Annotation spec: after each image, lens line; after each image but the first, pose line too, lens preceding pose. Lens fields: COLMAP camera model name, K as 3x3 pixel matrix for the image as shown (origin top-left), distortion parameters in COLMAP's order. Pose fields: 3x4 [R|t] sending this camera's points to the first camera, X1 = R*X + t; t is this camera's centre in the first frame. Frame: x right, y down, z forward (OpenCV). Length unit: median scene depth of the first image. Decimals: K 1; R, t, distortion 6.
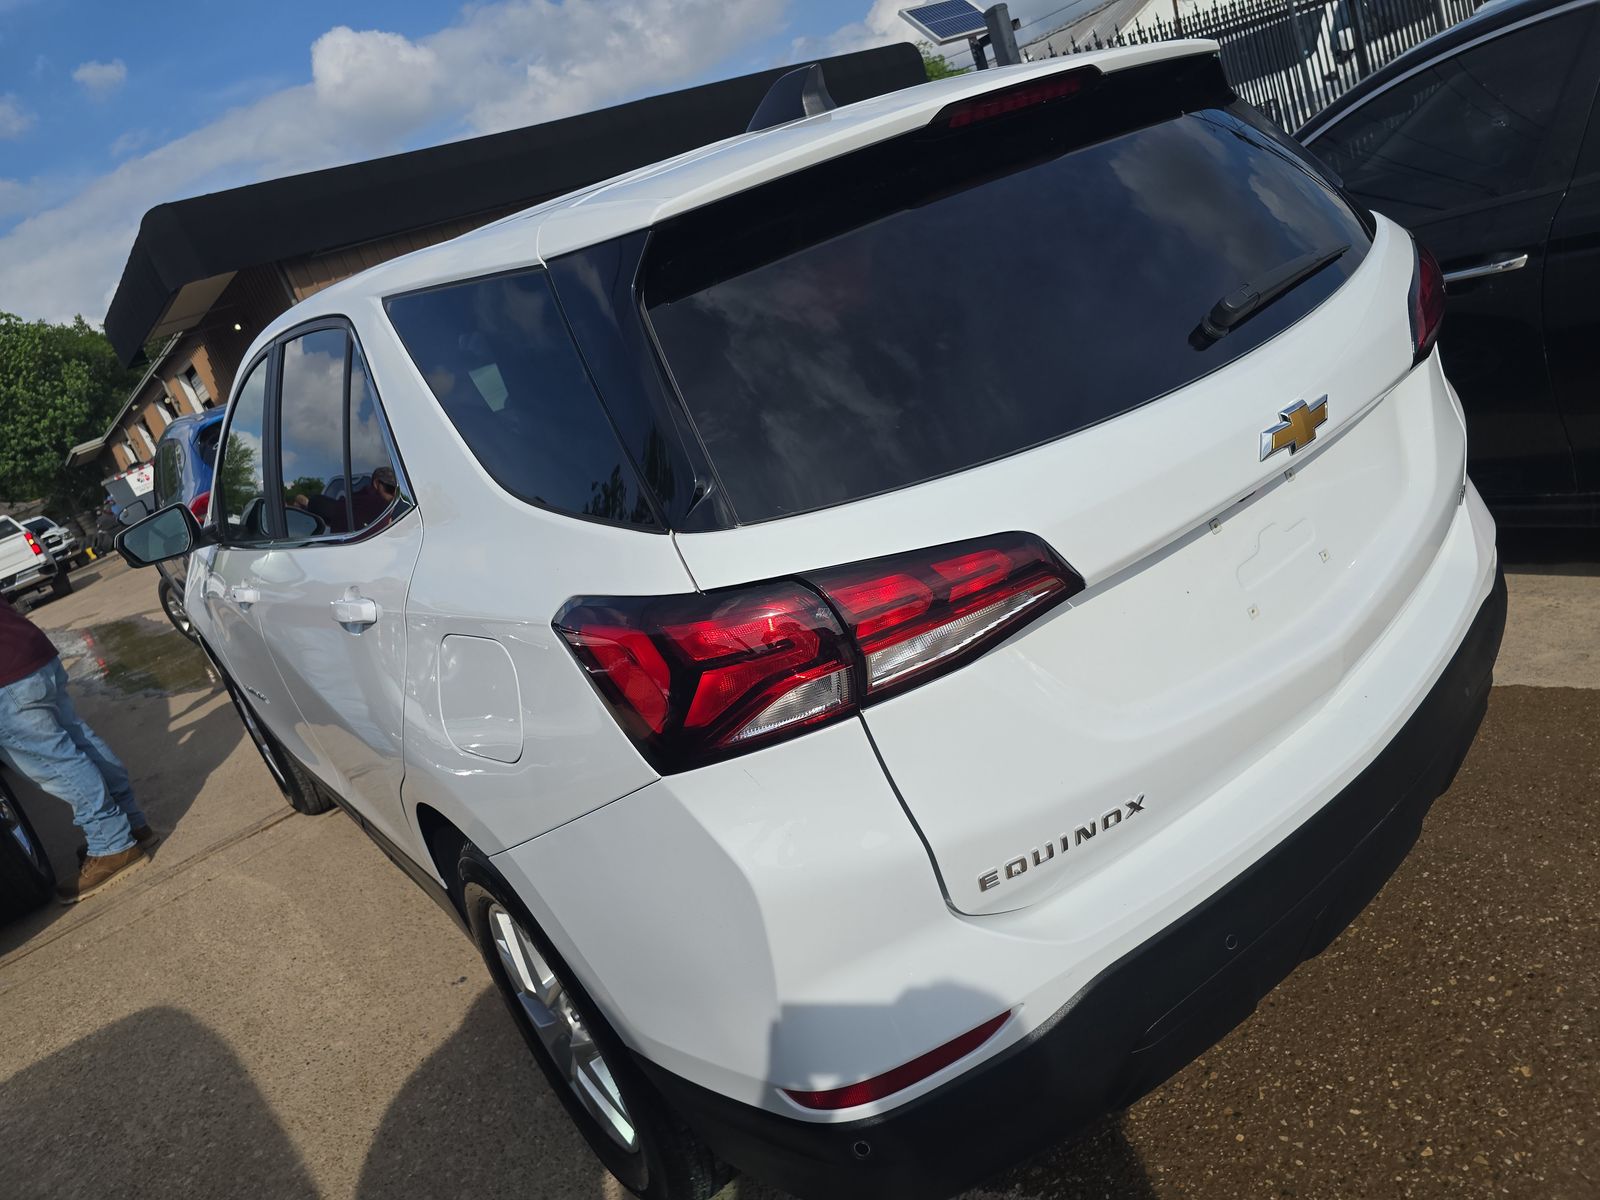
lens RADIAL K [[1099.5, 0, 800.0], [0, 1099.5, 600.0], [0, 0, 1]] dist [0.051524, -0.052078]
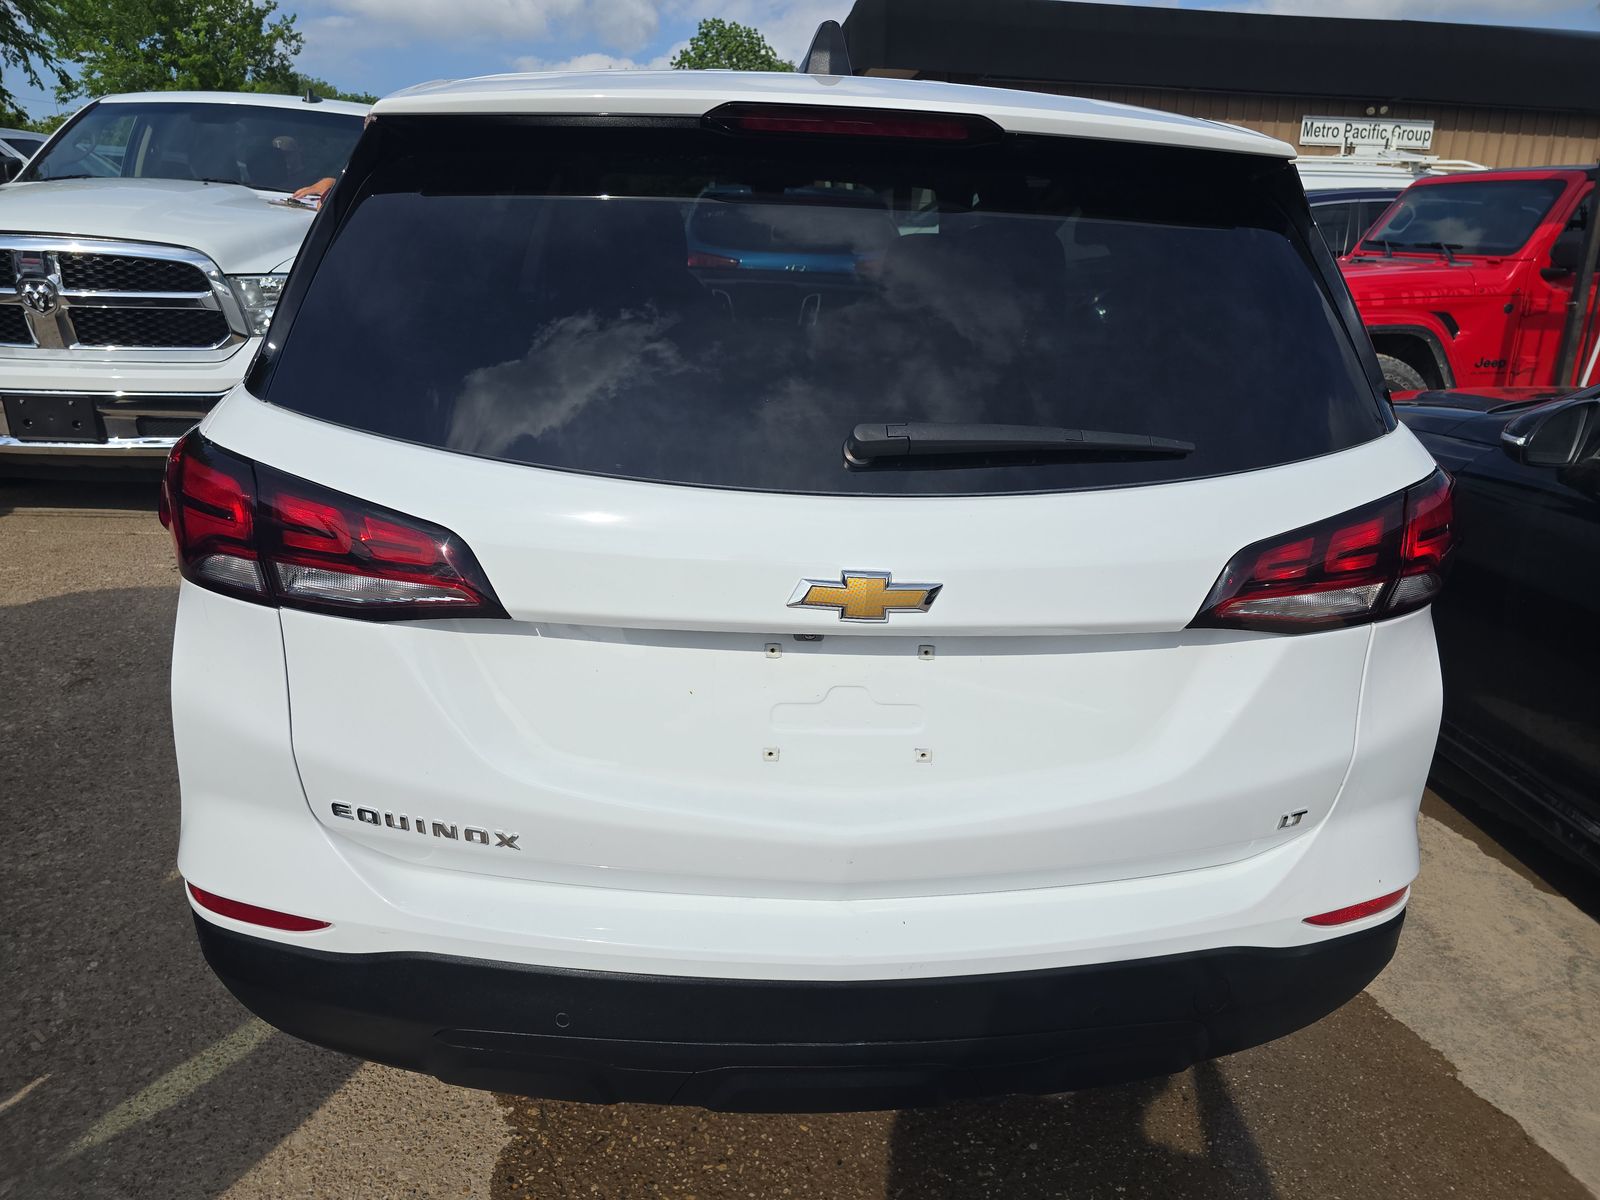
lens RADIAL K [[1090.2, 0, 822.8], [0, 1090.2, 611.6], [0, 0, 1]] dist [0.034947, -0.039432]
pose [[0.768187, 0.496917, -0.403686, 0.815003], [-0.449093, 0.867625, 0.213407, -0.329016], [0.456293, 0.017356, 0.889660, 0.251549]]
